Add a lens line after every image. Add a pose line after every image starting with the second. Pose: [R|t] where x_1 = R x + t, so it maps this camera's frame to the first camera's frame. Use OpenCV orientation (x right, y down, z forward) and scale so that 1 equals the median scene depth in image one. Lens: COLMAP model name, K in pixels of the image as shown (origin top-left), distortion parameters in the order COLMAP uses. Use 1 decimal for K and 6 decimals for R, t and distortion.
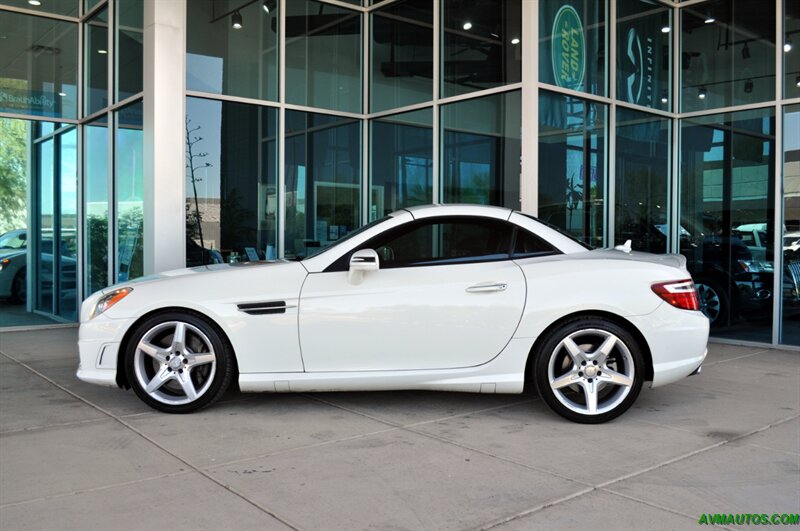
lens RADIAL K [[753.8, 0, 400.0], [0, 753.8, 265.5], [0, 0, 1]] dist [-0.064001, -0.009332]
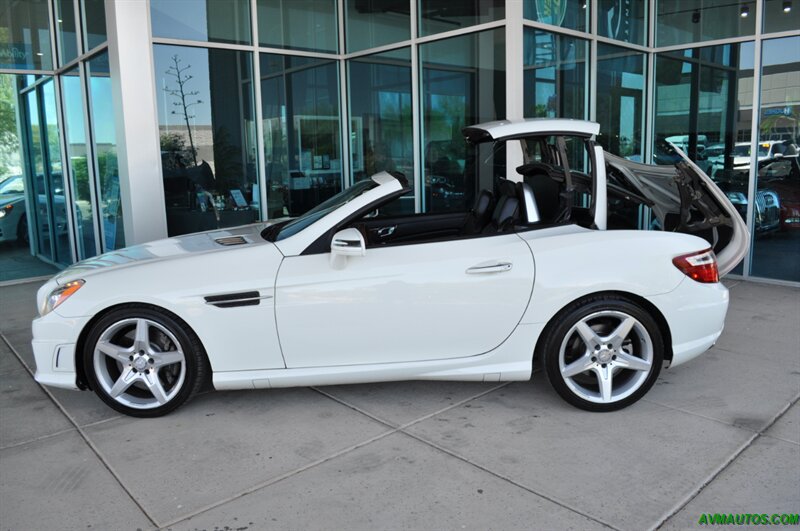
lens RADIAL K [[626.2, 0, 400.0], [0, 626.2, 265.5], [0, 0, 1]] dist [-0.076247, 0.002443]
pose [[0.998799, -0.036833, 0.032305, -0.011615], [0.031776, 0.988913, 0.145059, -0.080964], [-0.037290, -0.143858, 0.988896, 0.281898]]
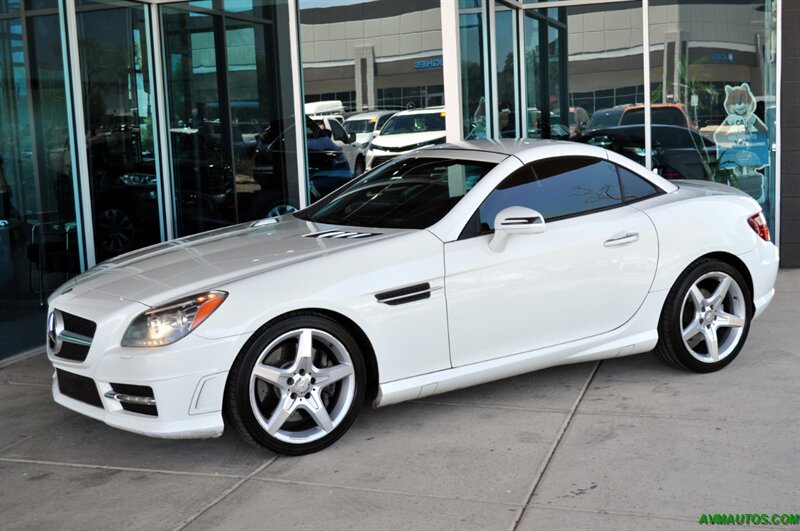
lens RADIAL K [[1046.1, 0, 400.0], [0, 1046.1, 265.5], [0, 0, 1]] dist [-0.018954, -0.035603]
pose [[0.844120, -0.113536, 0.523994, -0.735367], [0.064162, 0.991689, 0.111513, -0.091488], [-0.532301, -0.060510, 0.844390, 0.104206]]
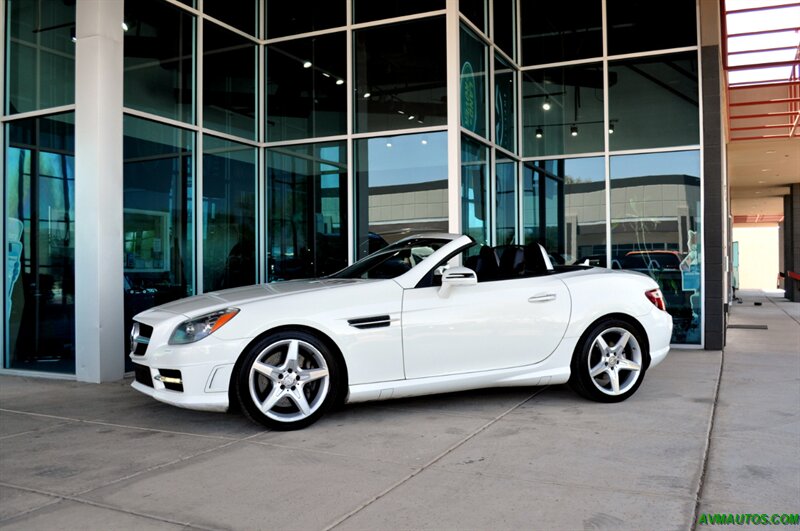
lens RADIAL K [[737.3, 0, 400.0], [0, 737.3, 265.5], [0, 0, 1]] dist [-0.065933, -0.010466]
pose [[0.902679, -0.008244, 0.430235, -0.591973], [0.024778, 0.999153, -0.032841, 0.010739], [-0.429600, 0.040305, 0.902119, 0.028054]]
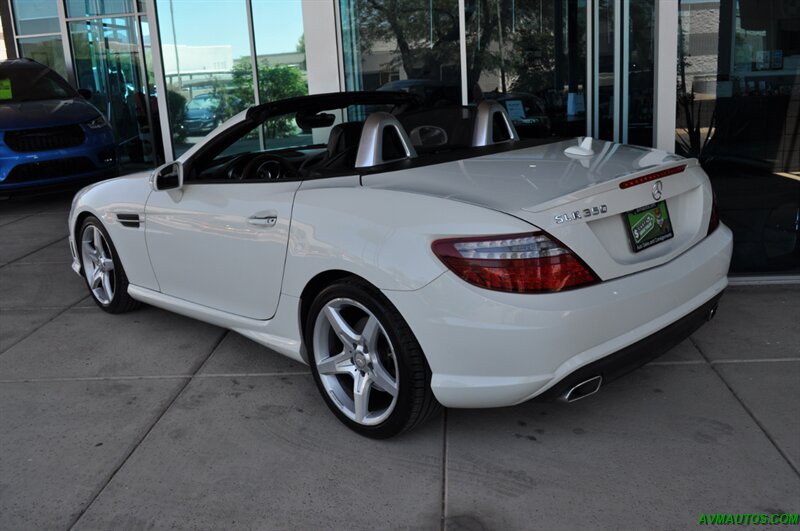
lens RADIAL K [[753.8, 0, 400.0], [0, 753.8, 265.5], [0, 0, 1]] dist [-0.064001, -0.009332]
pose [[0.717815, 0.128879, -0.684202, 0.703411], [0.040083, 0.973438, 0.225413, -0.084590], [0.695079, -0.189229, 0.693583, 0.572085]]
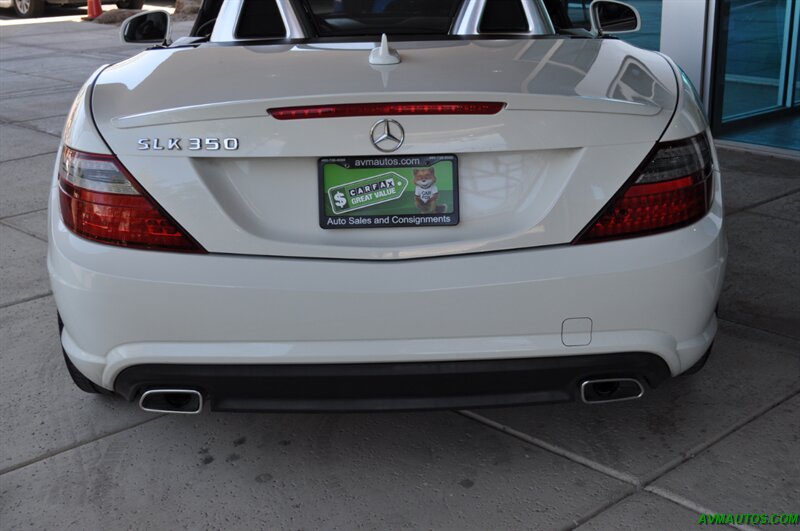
lens RADIAL K [[1209.7, 0, 400.0], [0, 1209.7, 265.5], [0, 0, 1]] dist [-0.017971, -0.042997]
pose [[0.054227, 0.304215, -0.951059, 1.006824], [-0.015002, 0.952601, 0.303853, -0.116409], [0.998416, -0.002209, 0.056221, 1.137452]]
